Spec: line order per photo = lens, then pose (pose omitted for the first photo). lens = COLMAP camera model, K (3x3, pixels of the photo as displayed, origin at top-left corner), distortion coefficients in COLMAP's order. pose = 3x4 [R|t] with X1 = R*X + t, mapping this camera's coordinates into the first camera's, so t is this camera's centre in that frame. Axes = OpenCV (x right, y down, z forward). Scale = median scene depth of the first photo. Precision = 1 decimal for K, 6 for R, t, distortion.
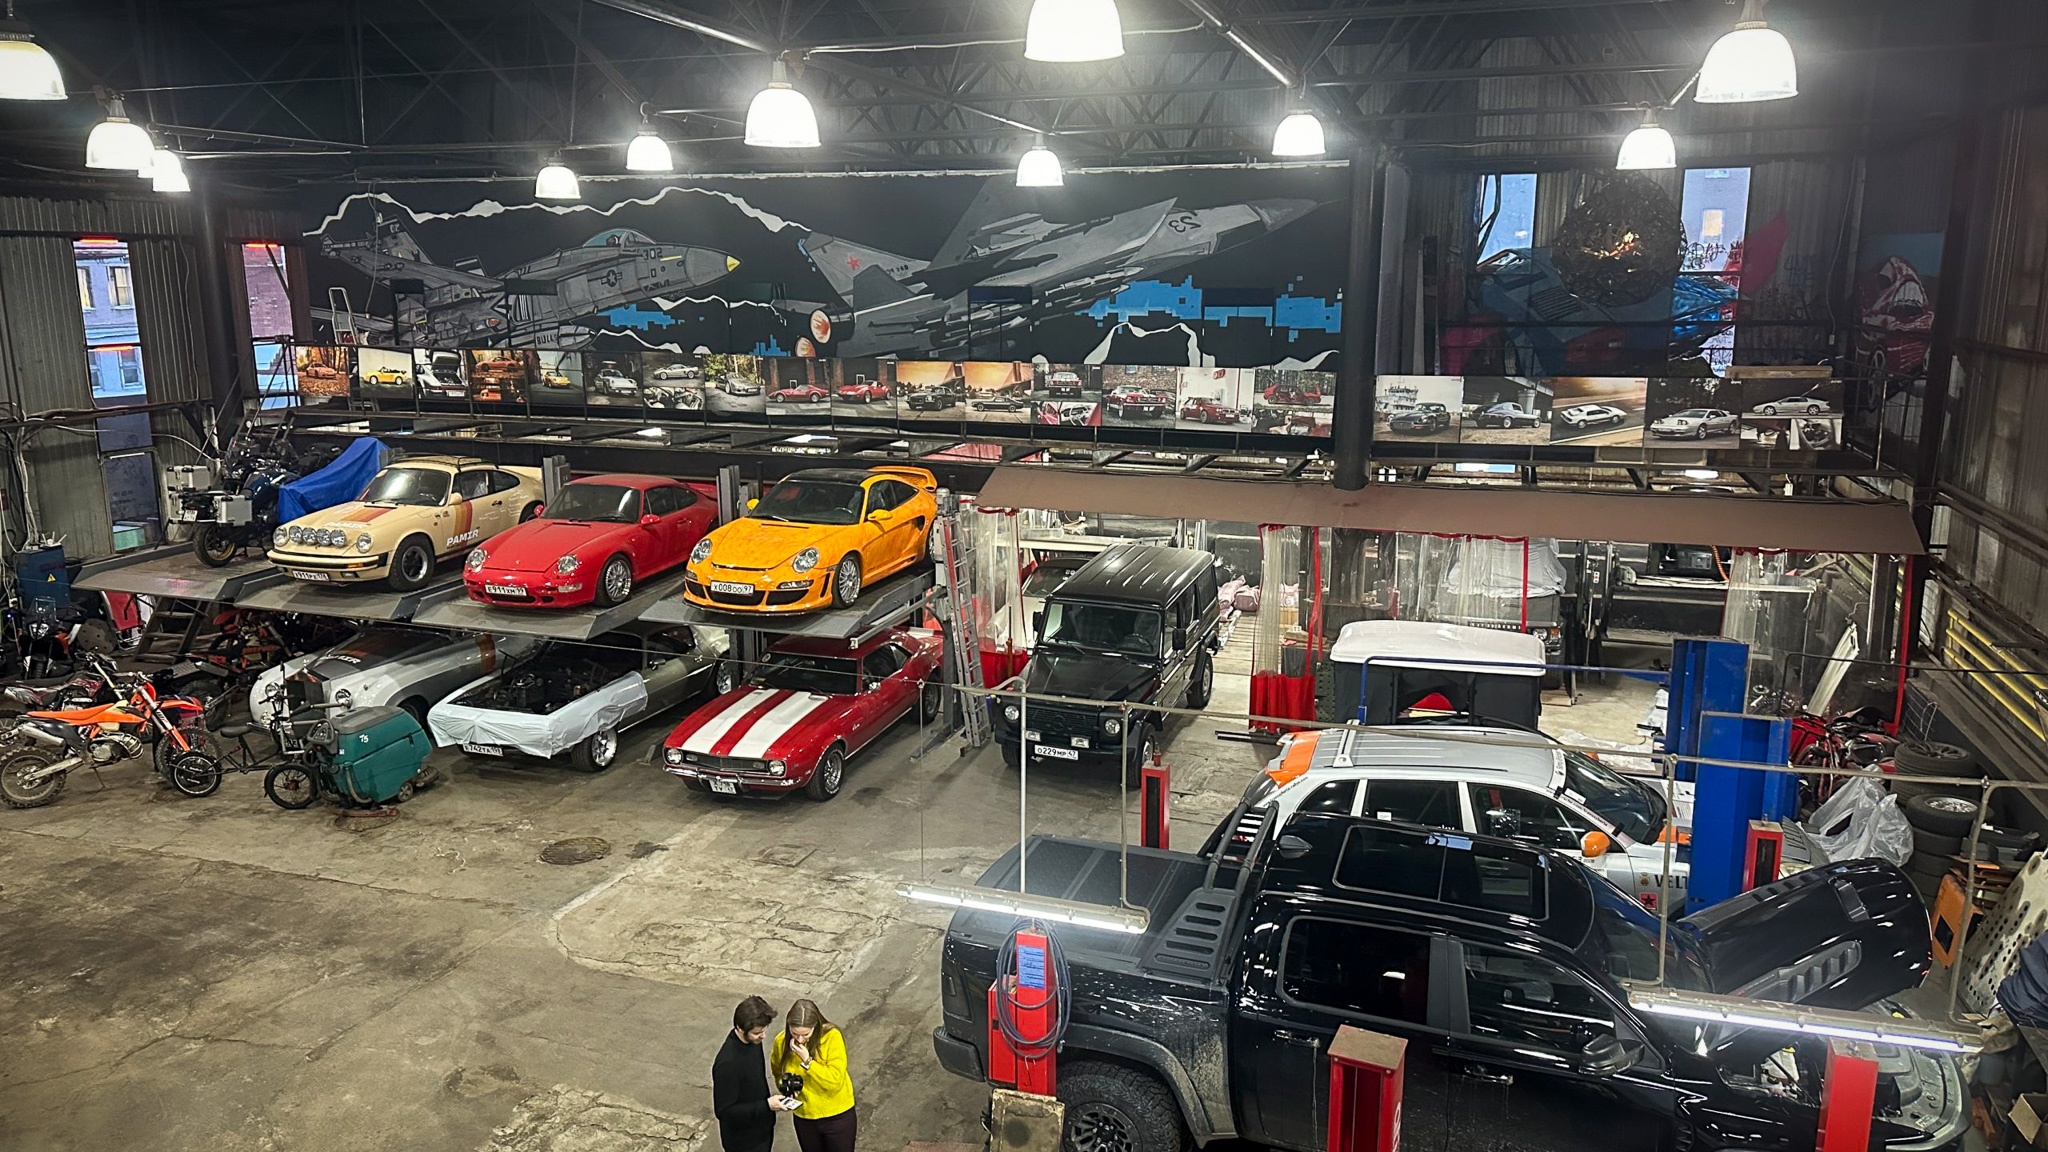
lens RADIAL K [[1408.5, 0, 1023.8], [0, 1408.5, 563.5], [0, 0, 1]] dist [0.157343, -0.260126]
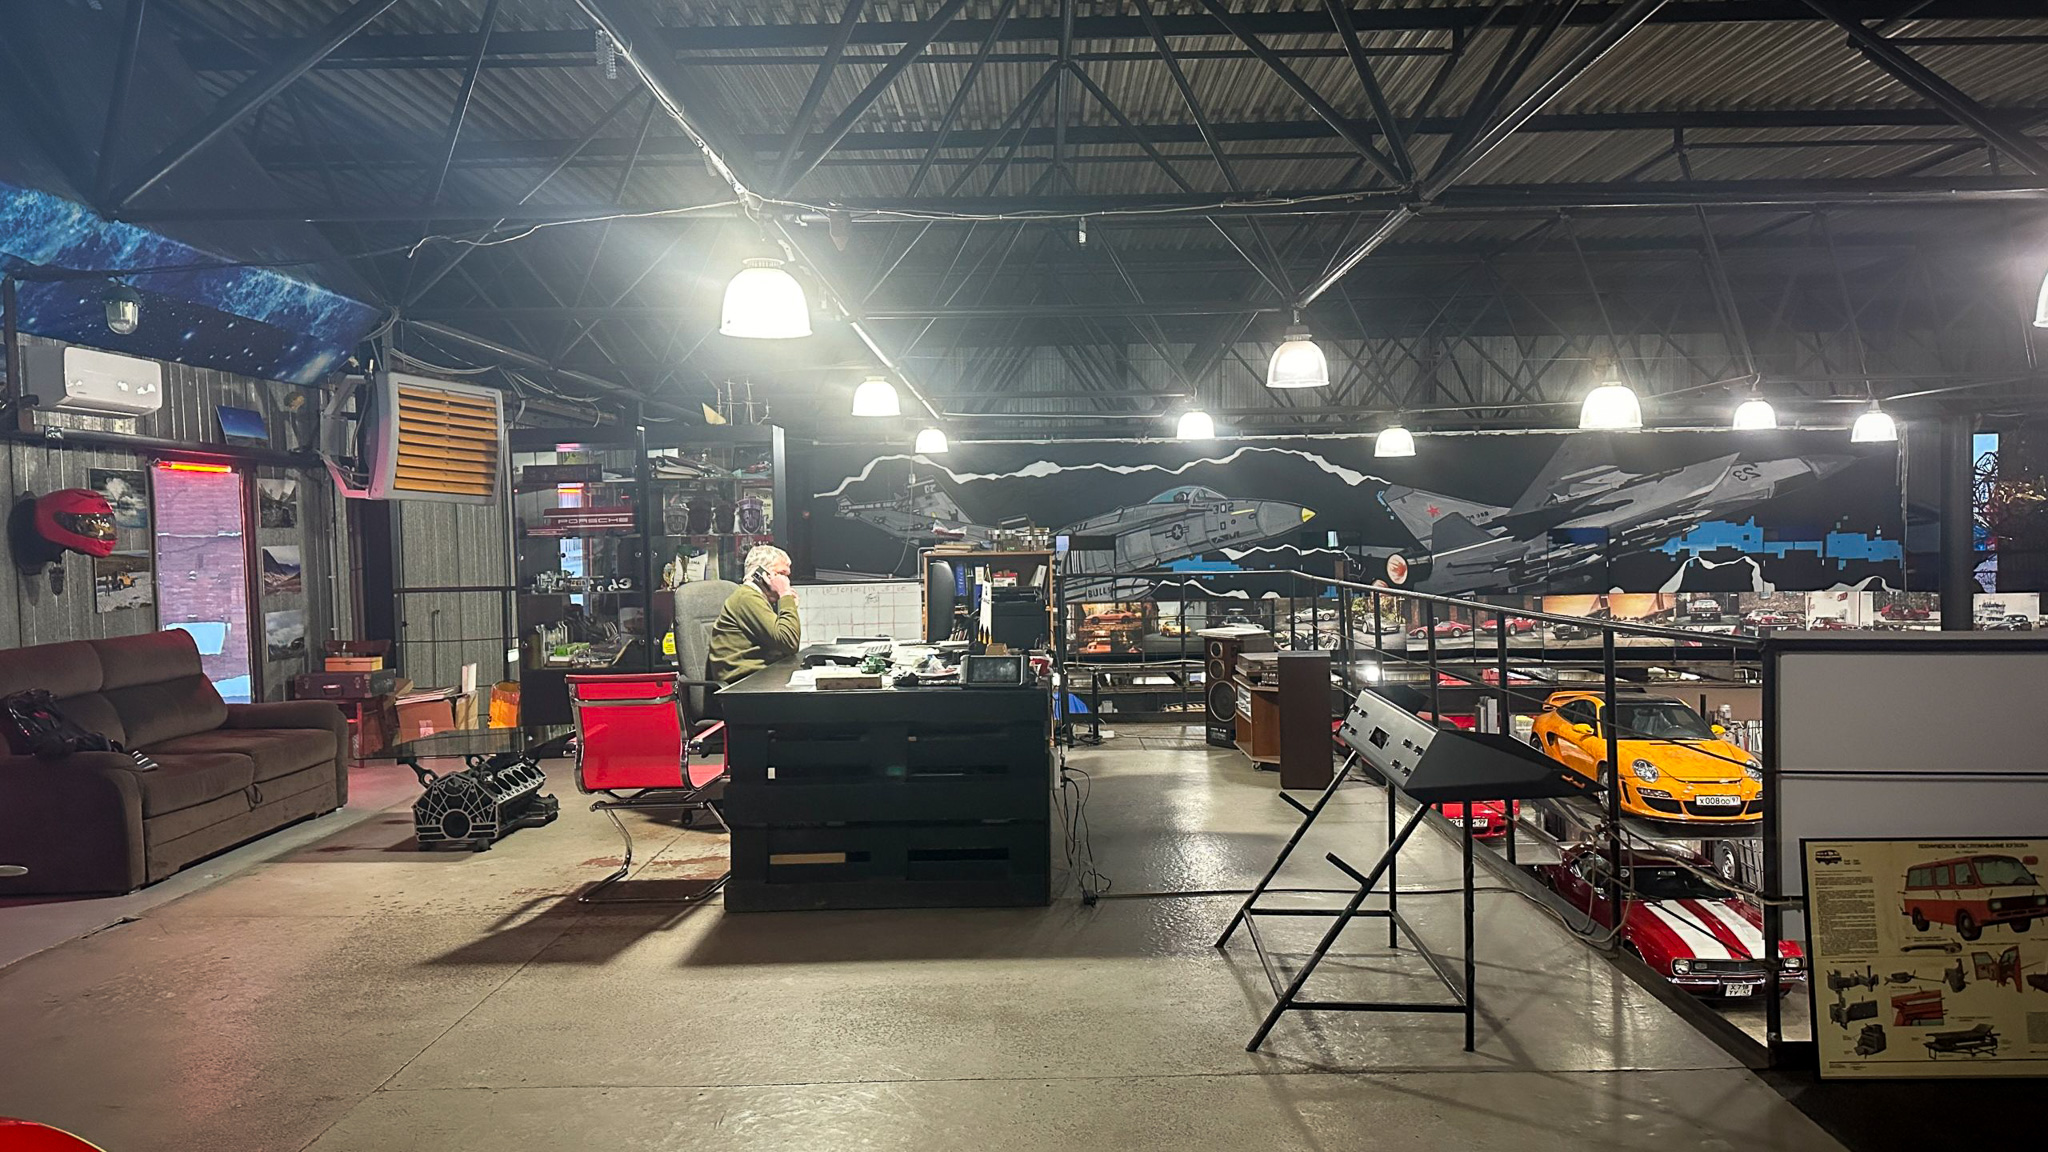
lens RADIAL K [[1411.4, 0, 1035.8], [0, 1411.4, 582.9], [0, 0, 1]] dist [0.162021, -0.297532]
pose [[0.947442, -0.028405, 0.318663, -0.796547], [0.080109, 0.985383, -0.150344, -0.017235], [-0.309735, 0.167970, 0.935869, 0.078990]]
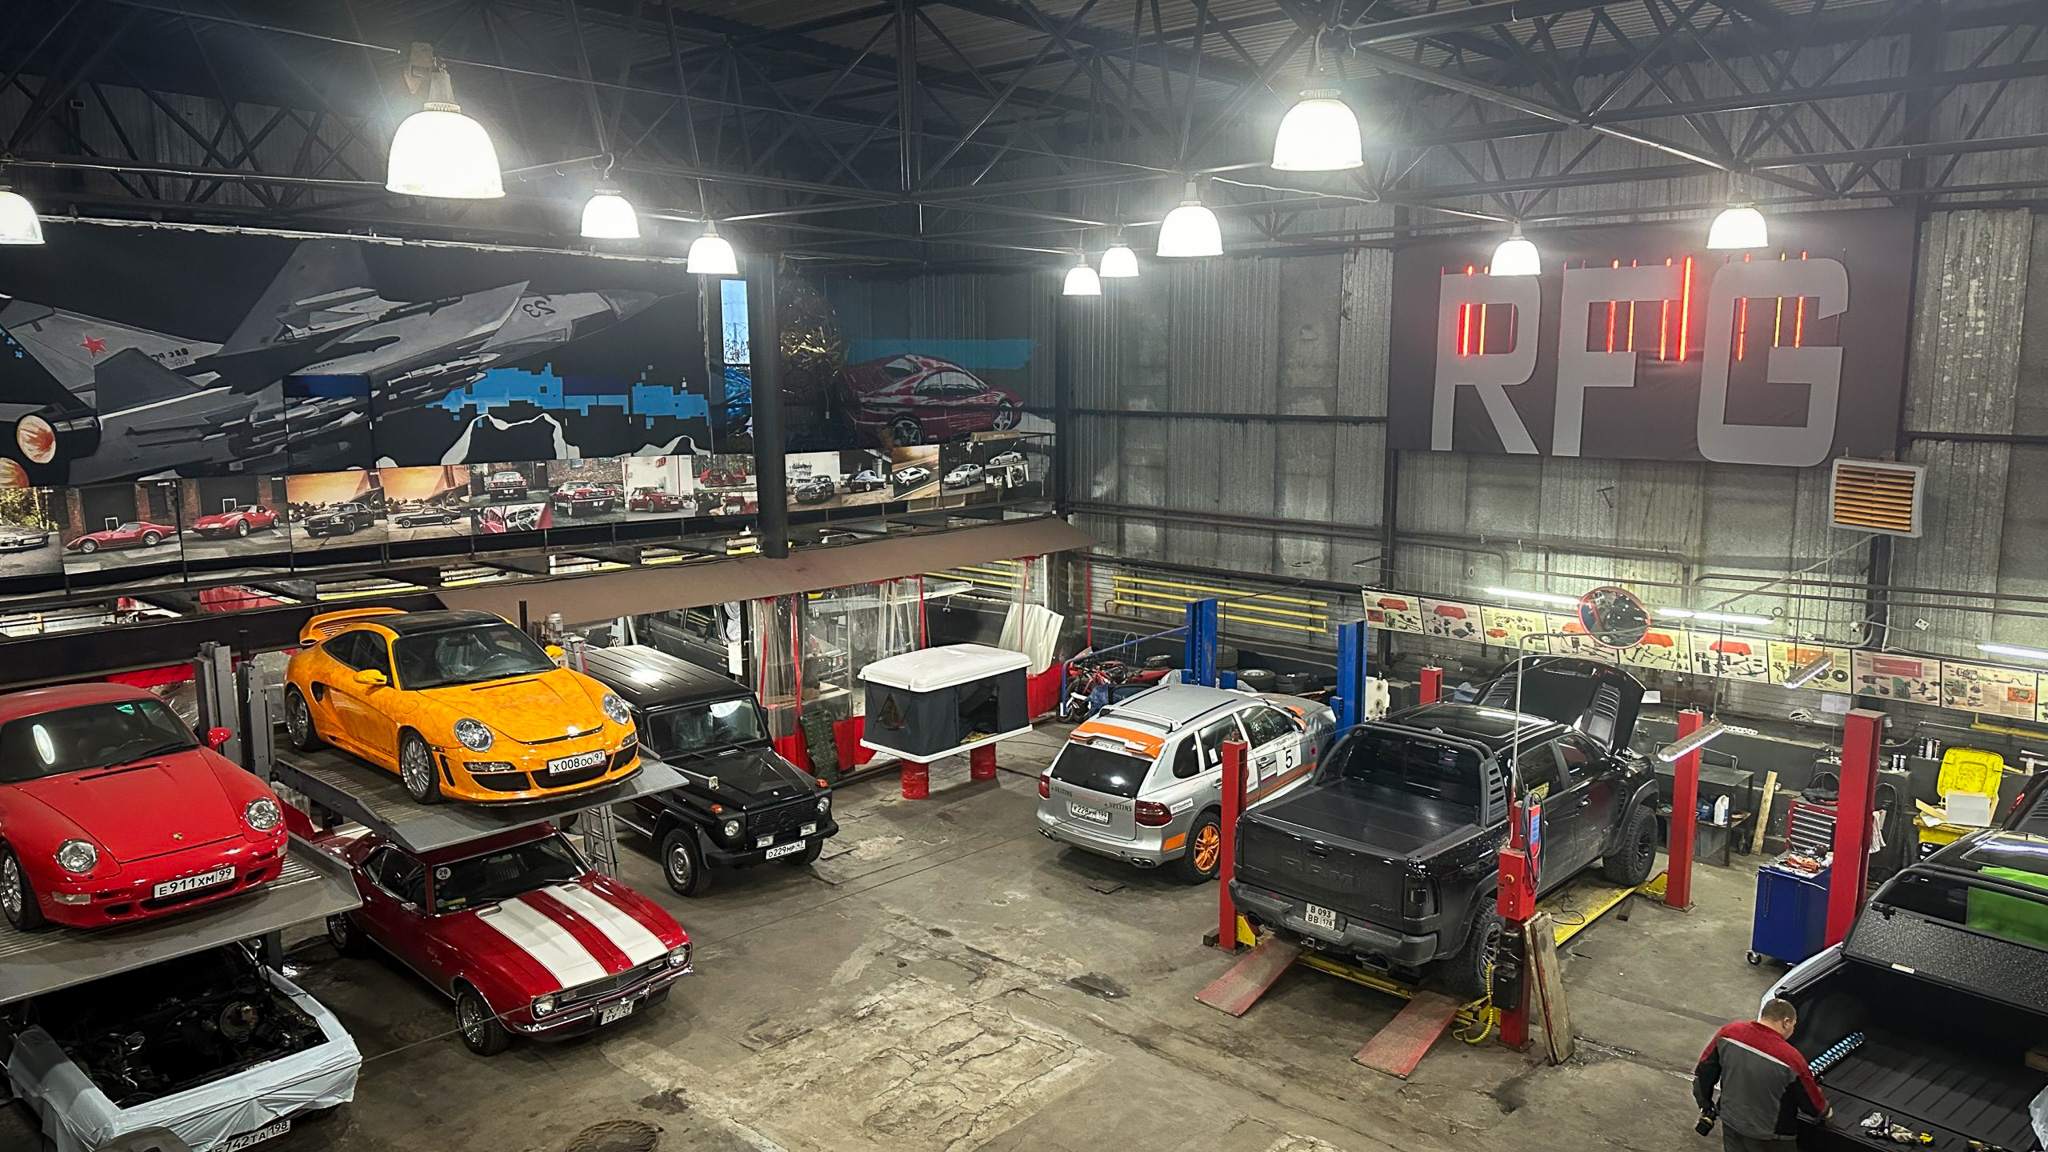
lens RADIAL K [[1422.5, 0, 1016.8], [0, 1422.5, 574.8], [0, 0, 1]] dist [0.105658, -0.153258]
pose [[0.404405, -0.137763, 0.904145, -0.617507], [0.183220, 0.980753, 0.067485, -0.070962], [-0.896040, 0.138366, 0.421862, 0.330749]]
